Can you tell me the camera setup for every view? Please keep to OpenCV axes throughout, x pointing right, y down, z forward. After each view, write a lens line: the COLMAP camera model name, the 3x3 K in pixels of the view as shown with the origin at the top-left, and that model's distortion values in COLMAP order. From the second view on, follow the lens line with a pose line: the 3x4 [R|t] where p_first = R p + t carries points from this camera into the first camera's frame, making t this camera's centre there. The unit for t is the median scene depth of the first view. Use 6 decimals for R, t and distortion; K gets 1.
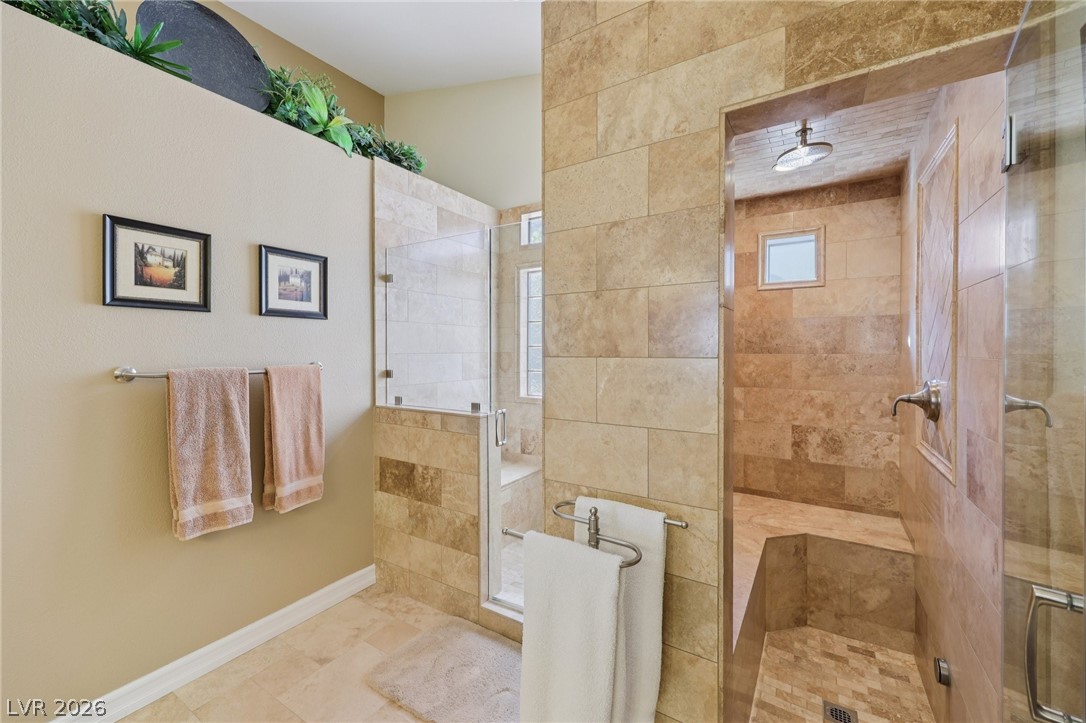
lens RADIAL K [[440.3, 0, 547.9], [0, 440.3, 353.6], [0, 0, 1]] dist [-0.000751, 0.000448]
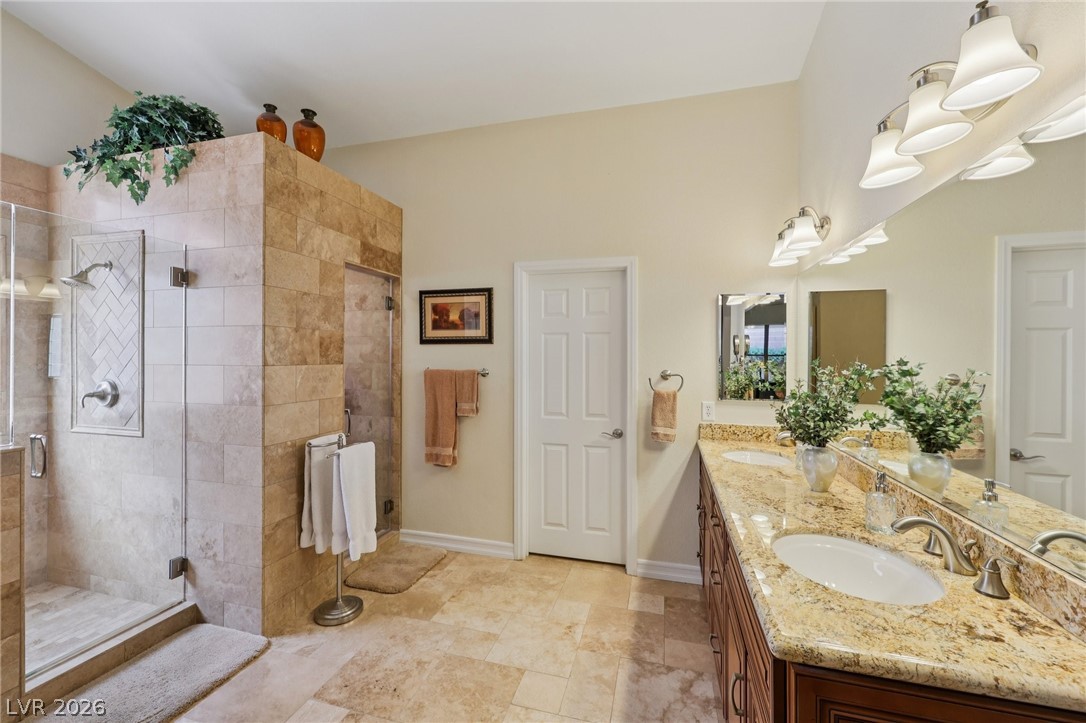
lens RADIAL K [[440.3, 0, 544.8], [0, 440.3, 357.6], [0, 0, 1]] dist [-0.000751, 0.000448]
pose [[-0.290284, -0.002233, 0.956938, -1.865629], [0.003031, 0.999990, 0.003253, -0.025021], [-0.956936, 0.003845, -0.290274, 0.553780]]
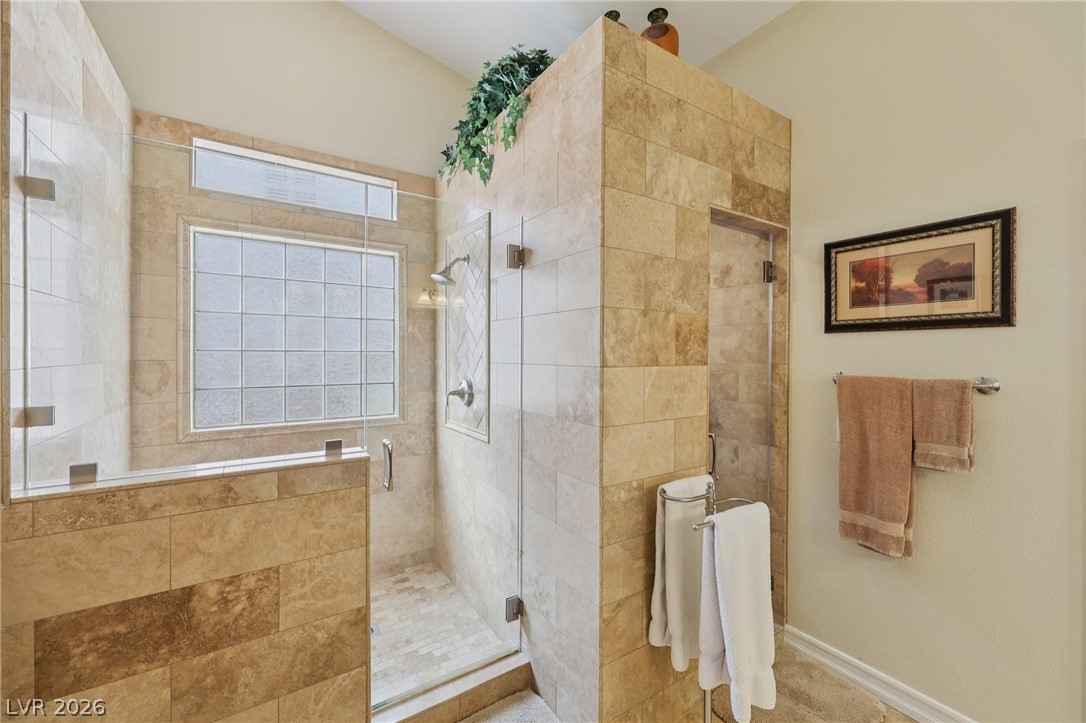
lens RADIAL K [[440.3, 0, 540.9], [0, 440.3, 357.3], [0, 0, 1]] dist [-0.000751, 0.000448]
pose [[0.410214, -0.005055, 0.911975, -1.064312], [0.002620, 0.999987, 0.004364, -0.021771], [-0.911985, 0.000599, 0.410222, 0.766324]]
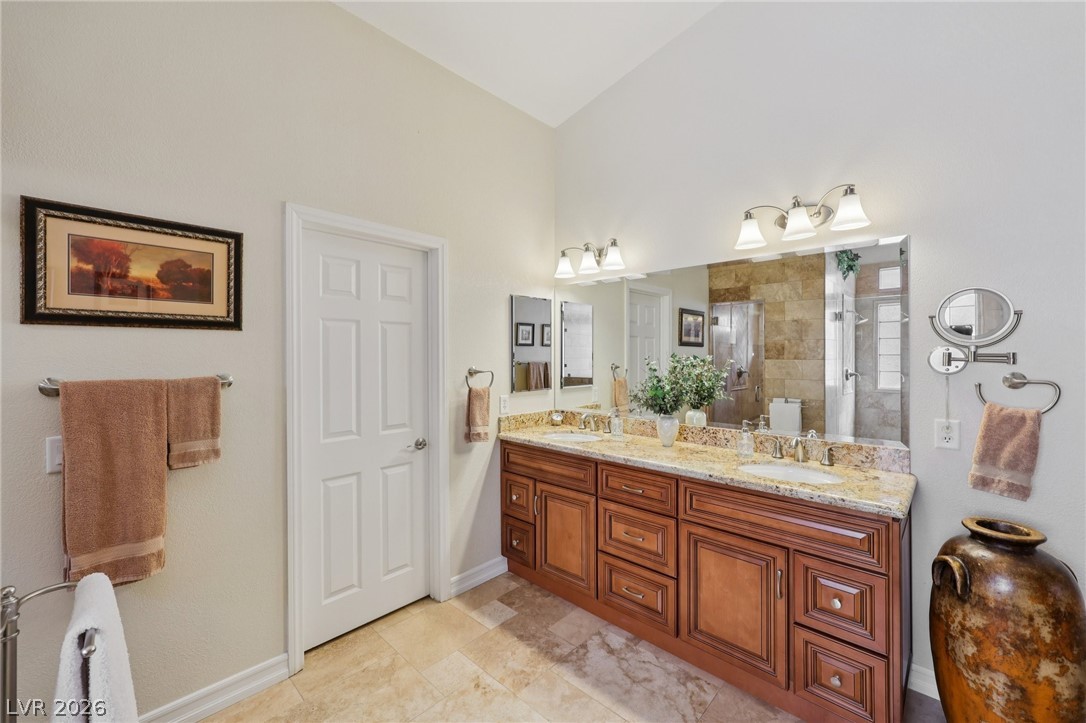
lens RADIAL K [[440.3, 0, 539.9], [0, 440.3, 352.2], [0, 0, 1]] dist [-0.000751, 0.000448]
pose [[-0.983666, 0.002120, 0.179992, -0.714731], [0.002504, 0.999995, 0.001906, -0.025270], [-0.179987, 0.002325, -0.983666, 1.290763]]
